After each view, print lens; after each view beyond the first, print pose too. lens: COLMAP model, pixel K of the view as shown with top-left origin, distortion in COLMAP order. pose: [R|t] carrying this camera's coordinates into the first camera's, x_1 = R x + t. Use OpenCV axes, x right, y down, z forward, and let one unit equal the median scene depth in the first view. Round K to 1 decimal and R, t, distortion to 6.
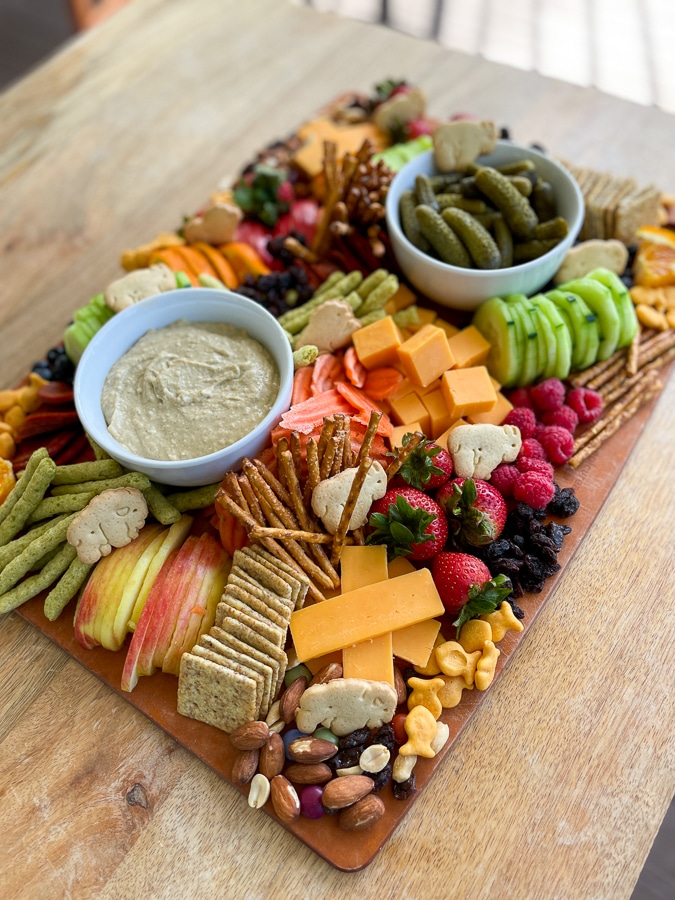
lens RADIAL K [[683.0, 0, 341.7], [0, 683.0, 450.0], [0, 0, 1]] dist [0.075250, -0.129862]
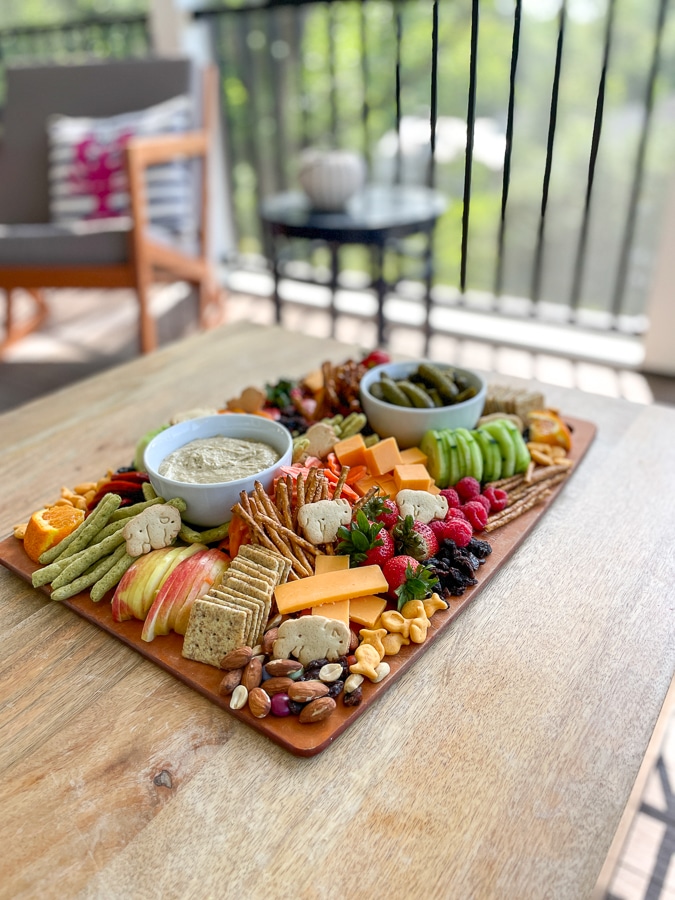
lens RADIAL K [[683.0, 0, 341.7], [0, 683.0, 450.0], [0, 0, 1]] dist [0.075250, -0.129862]
pose [[0.998929, 0.044023, -0.014254, 0.060543], [-0.045163, 0.860500, -0.507445, 0.656578], [-0.010074, 0.507545, 0.861566, -0.296192]]
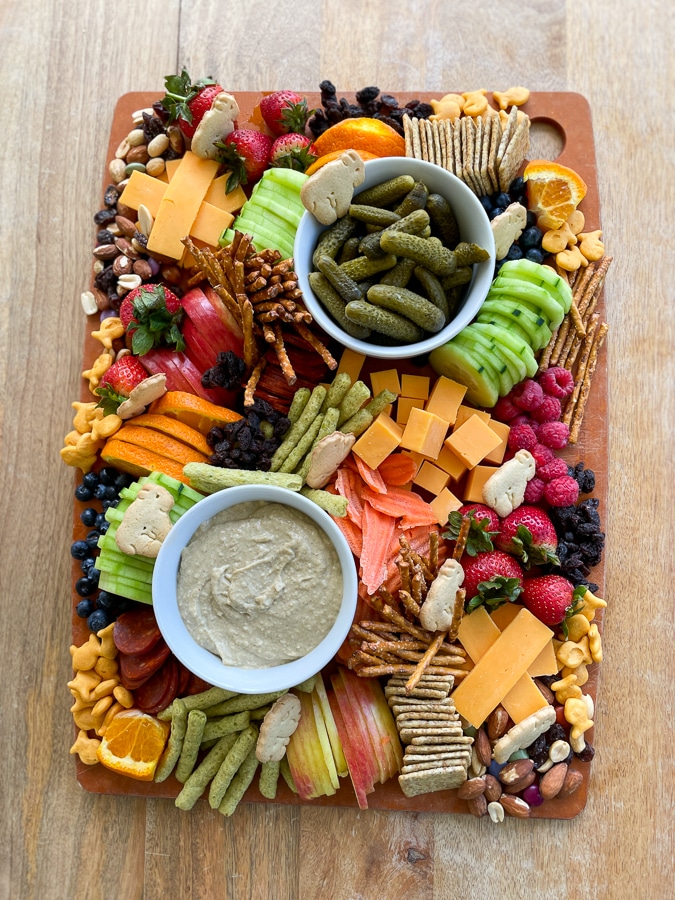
lens RADIAL K [[683.0, 0, 341.7], [0, 683.0, 450.0], [0, 0, 1]] dist [0.075250, -0.129862]
pose [[0.843244, -0.534598, 0.056076, -0.063519], [0.466485, 0.779632, 0.417812, -0.683173], [-0.267080, -0.326159, 0.906801, 0.071842]]
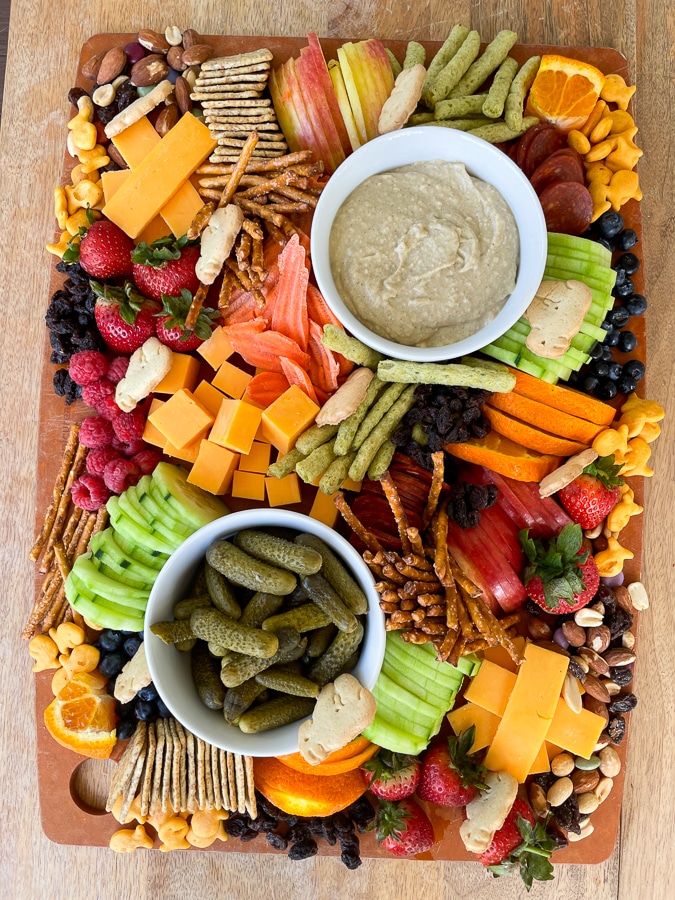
lens RADIAL K [[683.0, 0, 341.7], [0, 683.0, 450.0], [0, 0, 1]] dist [0.075250, -0.129862]
pose [[-0.841972, 0.538064, 0.039623, -0.017047], [-0.437670, -0.724123, 0.533002, -0.787278], [0.315481, 0.431431, 0.845186, 0.307088]]
